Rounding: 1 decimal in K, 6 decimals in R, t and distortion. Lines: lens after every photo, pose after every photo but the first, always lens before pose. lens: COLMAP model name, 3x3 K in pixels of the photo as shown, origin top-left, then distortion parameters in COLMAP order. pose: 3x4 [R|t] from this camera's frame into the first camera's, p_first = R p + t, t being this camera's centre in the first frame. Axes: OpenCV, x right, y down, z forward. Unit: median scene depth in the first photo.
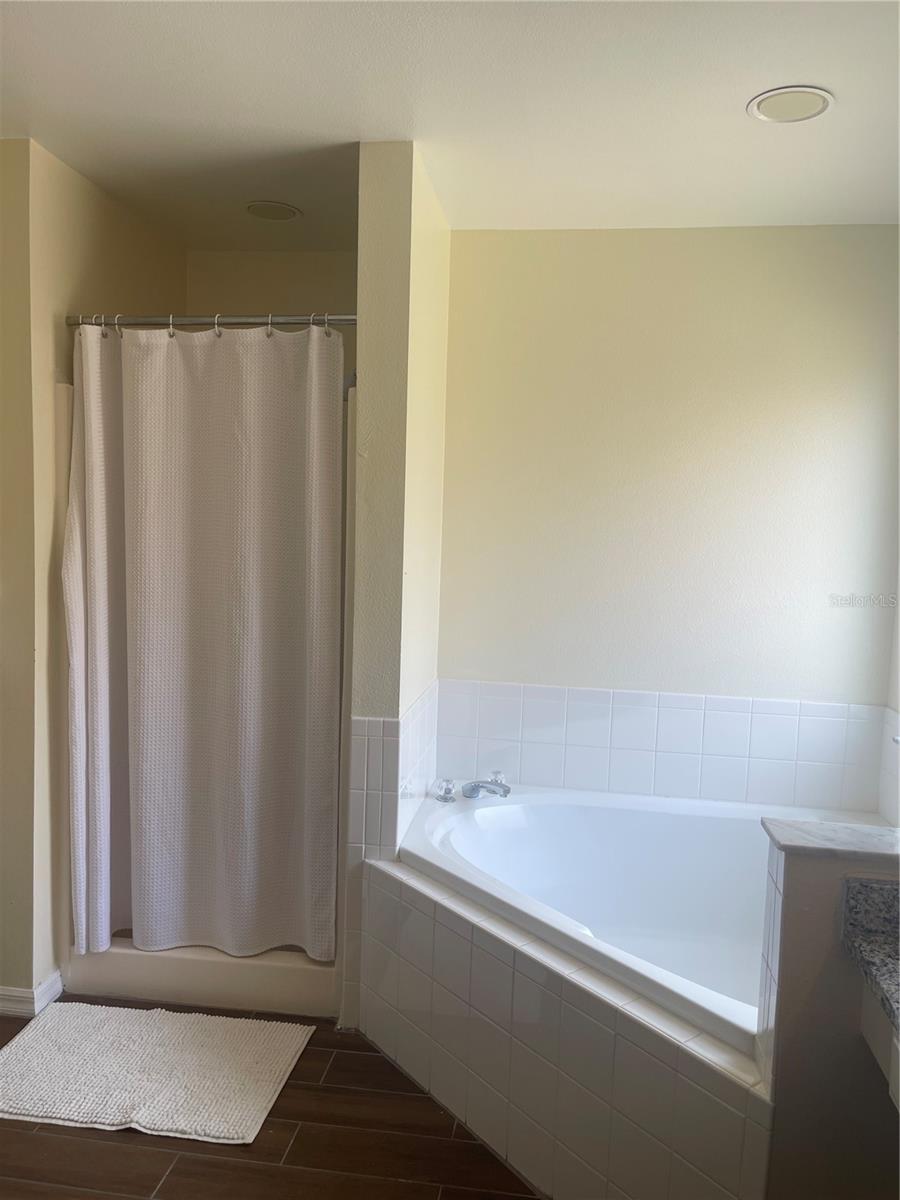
lens RADIAL K [[920.8, 0, 450.0], [0, 920.8, 600.0], [0, 0, 1]] dist [0.087747, -0.119580]
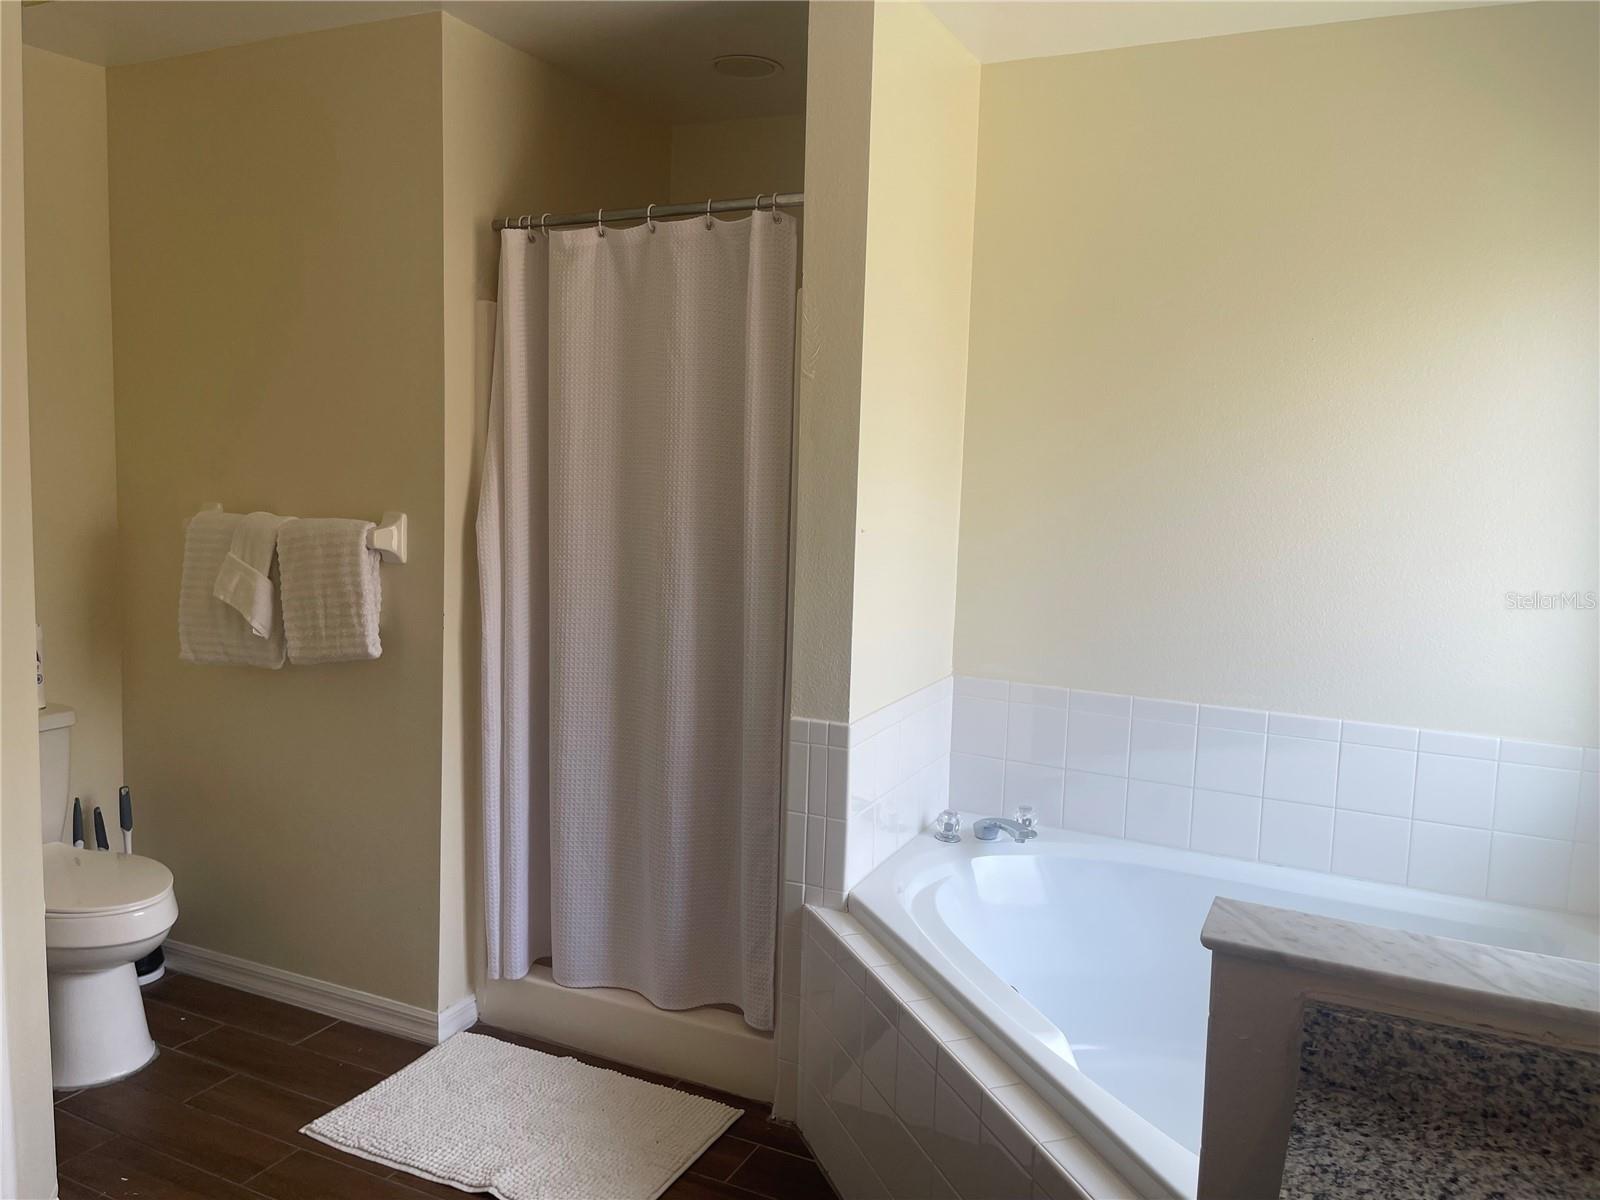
lens RADIAL K [[1216.1, 0, 776.0], [0, 1216.1, 572.2], [0, 0, 1]] dist [0.076408, -0.111229]
pose [[0.949303, 0.025528, -0.313325, 0.189904], [-0.024735, 0.999673, 0.006507, 0.000049], [0.313389, 0.001573, 0.949624, 0.032773]]
